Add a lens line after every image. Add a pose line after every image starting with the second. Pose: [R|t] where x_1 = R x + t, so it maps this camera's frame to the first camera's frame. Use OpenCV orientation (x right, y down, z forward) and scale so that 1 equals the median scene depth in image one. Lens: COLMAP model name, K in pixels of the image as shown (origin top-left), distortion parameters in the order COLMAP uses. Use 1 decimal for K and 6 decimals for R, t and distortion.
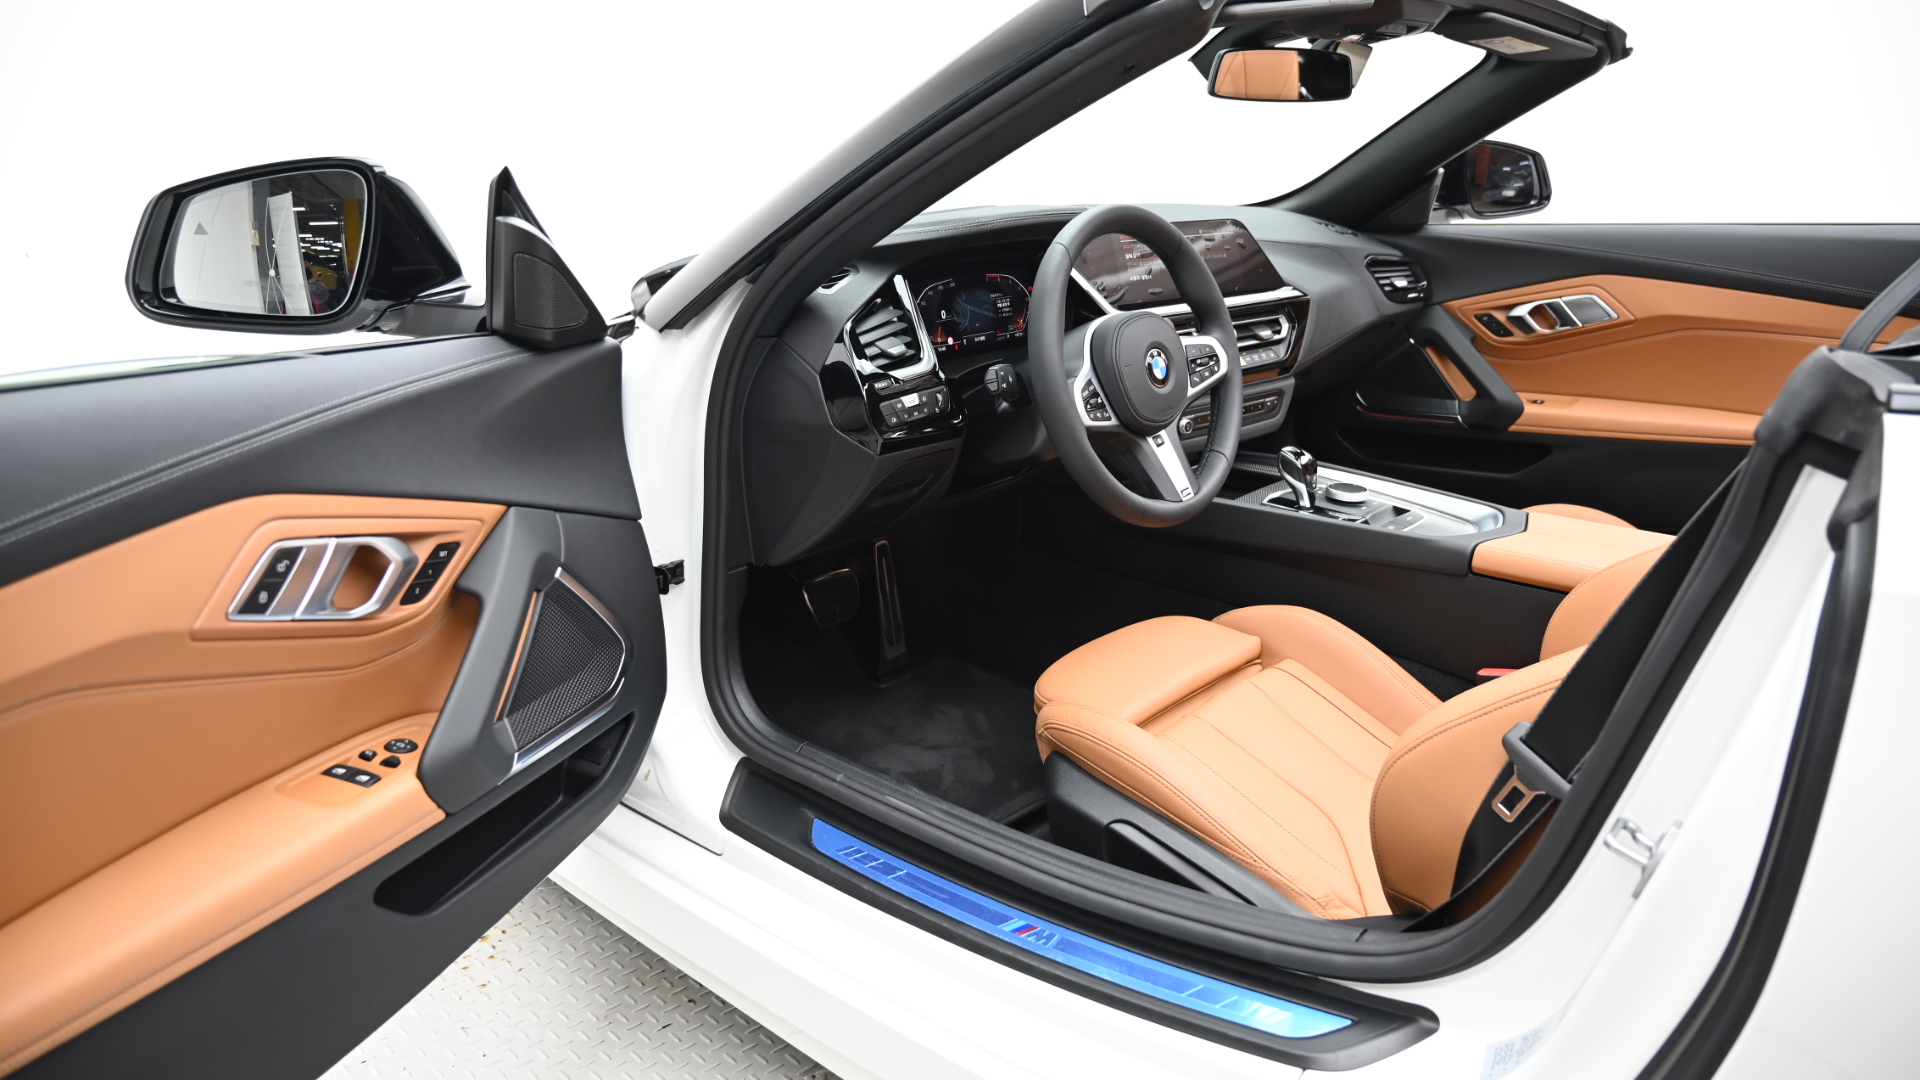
lens RADIAL K [[1306.5, 0, 960.0], [0, 1306.5, 540.0], [0, 0, 1]] dist [-0.008307, -0.000896]
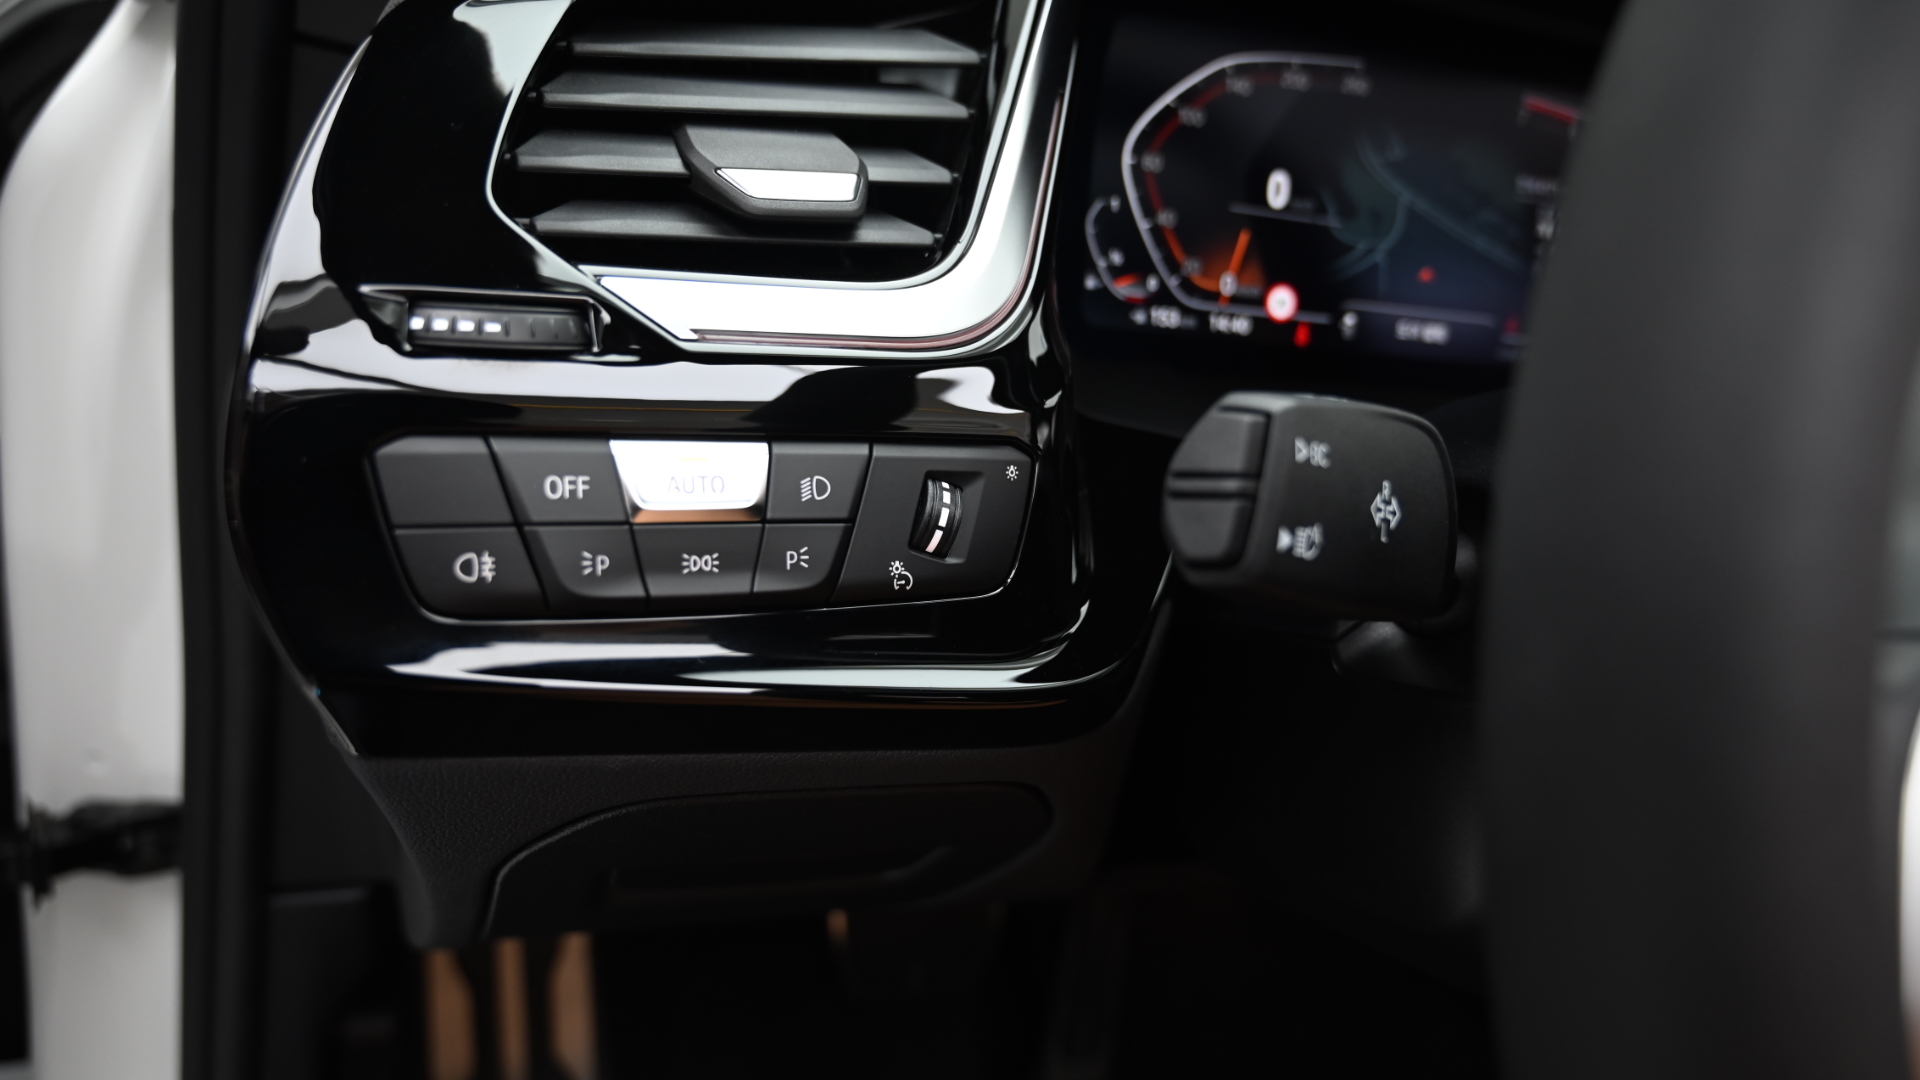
lens RADIAL K [[1306.5, 0, 960.0], [0, 1306.5, 540.0], [0, 0, 1]] dist [-0.008307, -0.000896]
pose [[0.873039, 0.265850, -0.408812, 0.051842], [-0.281367, 0.959325, 0.022976, -0.097202], [0.398292, 0.094967, 0.912329, 0.748342]]
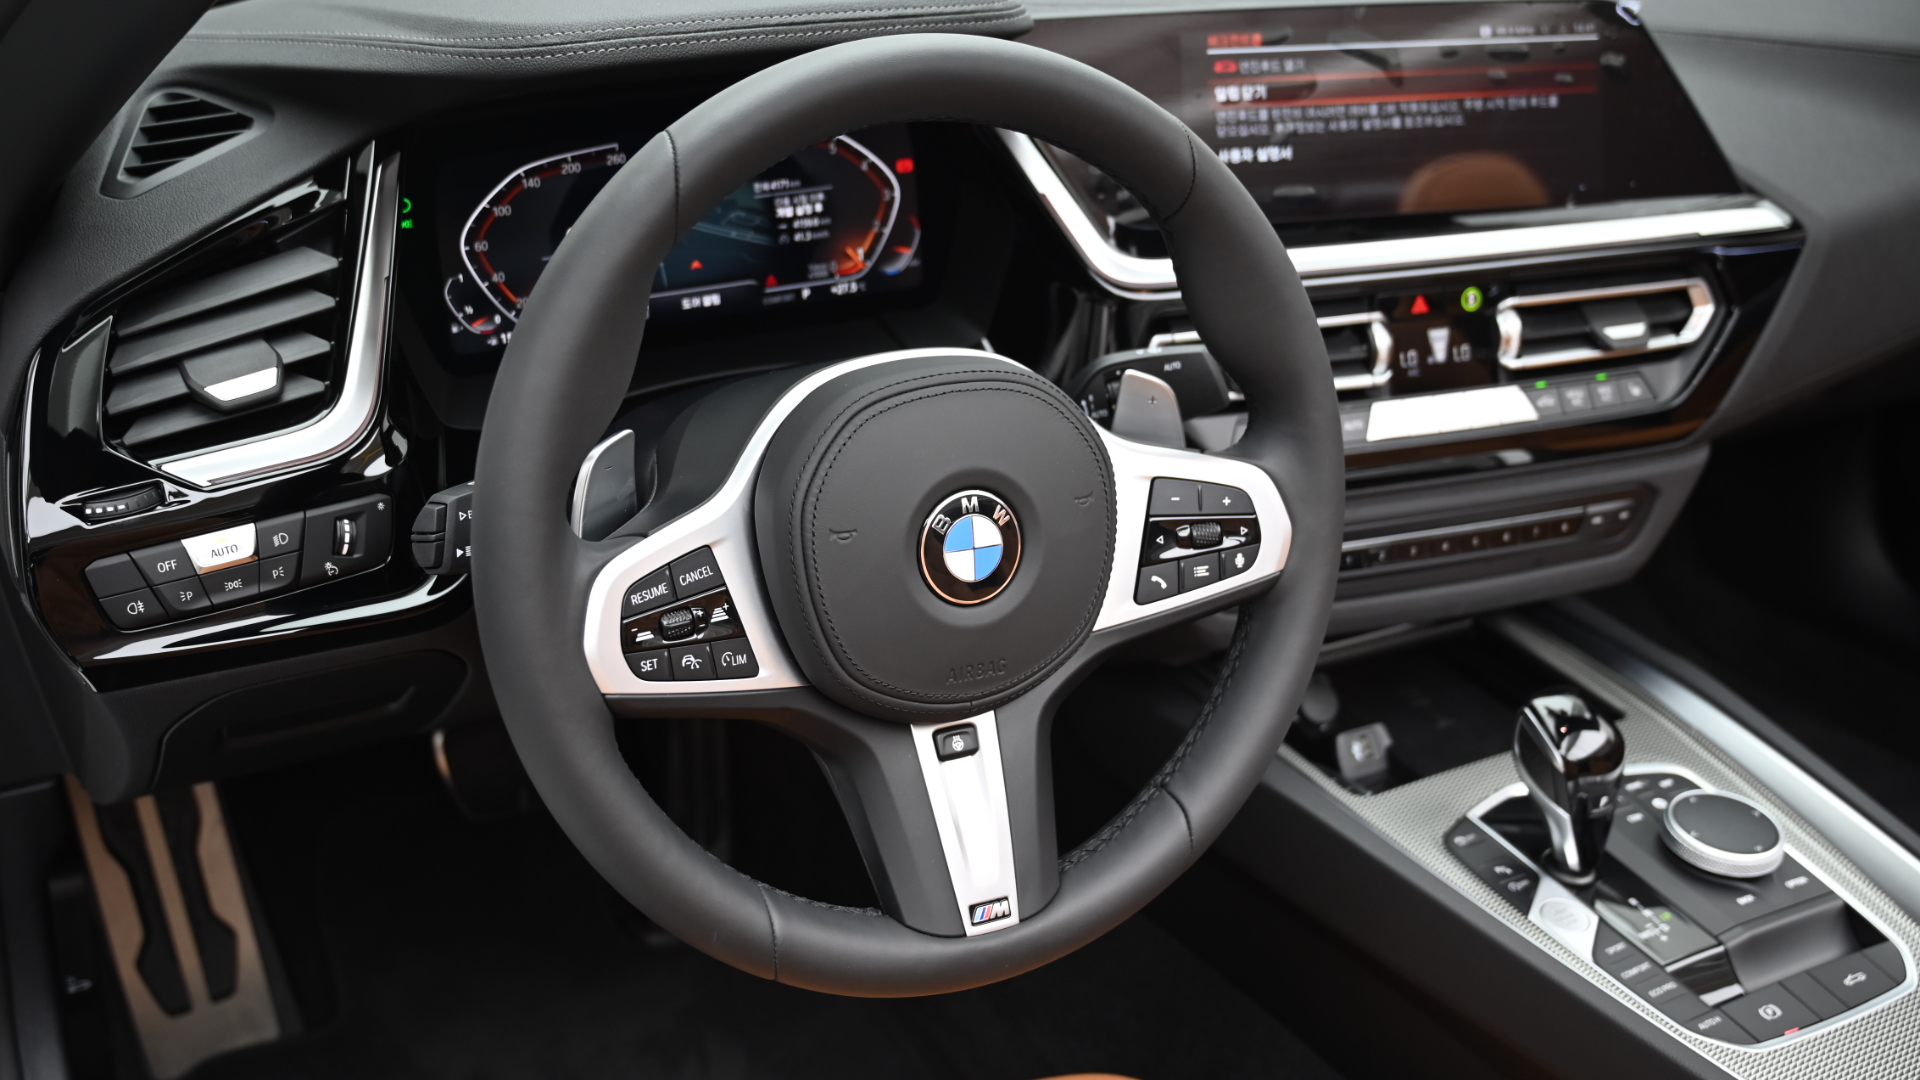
lens RADIAL K [[2124.7, 0, 960.0], [0, 2124.7, 540.0], [0, 0, 1]] dist [-0.001100, -0.016326]
pose [[0.941247, 0.189373, -0.279630, 0.275057], [-0.143915, 0.973963, 0.175169, -0.208349], [0.305522, -0.124634, 0.943993, 0.439469]]
